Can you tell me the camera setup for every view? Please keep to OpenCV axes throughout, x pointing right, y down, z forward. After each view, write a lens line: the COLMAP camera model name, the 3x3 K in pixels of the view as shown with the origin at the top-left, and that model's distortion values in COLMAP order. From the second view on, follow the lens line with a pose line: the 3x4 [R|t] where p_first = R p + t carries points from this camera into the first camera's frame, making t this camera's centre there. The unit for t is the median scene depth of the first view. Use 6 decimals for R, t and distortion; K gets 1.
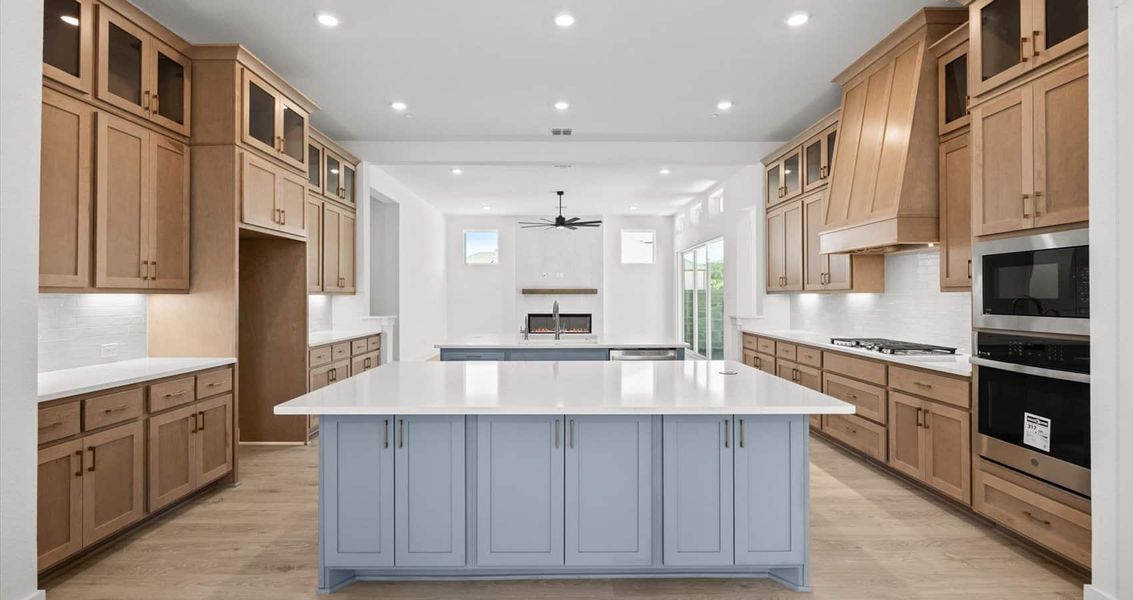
lens RADIAL K [[790.9, 0, 568.2], [0, 790.9, 280.5], [0, 0, 1]] dist [0.075589, 0.000026]
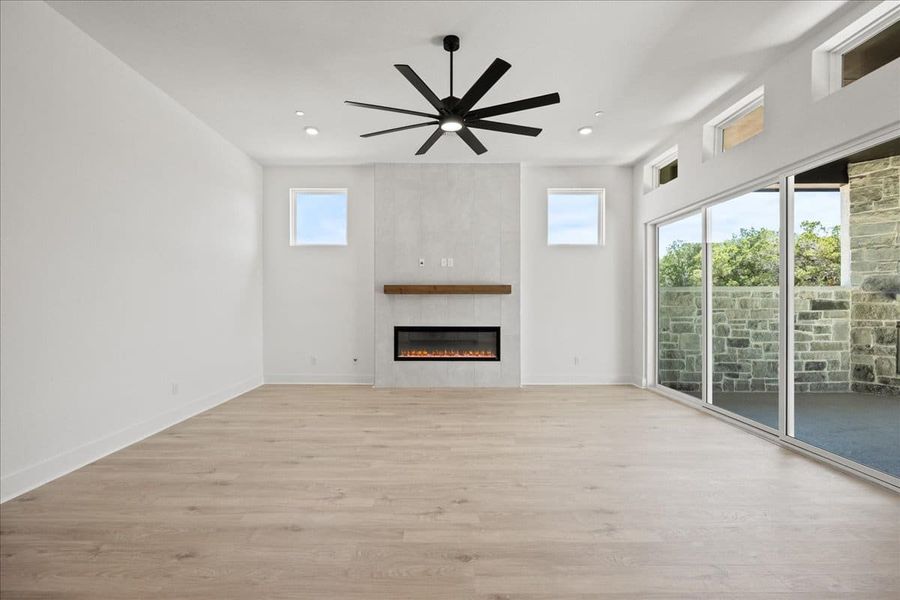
lens RADIAL K [[408.2, 0, 447.7], [0, 408.2, 293.6], [0, 0, 1]] dist [-0.003935, -0.000427]
pose [[0.999998, 0.001945, -0.000607, -0.010066], [-0.001947, 0.999988, -0.004563, 0.018336], [0.000598, 0.004564, 0.999989, 0.692152]]
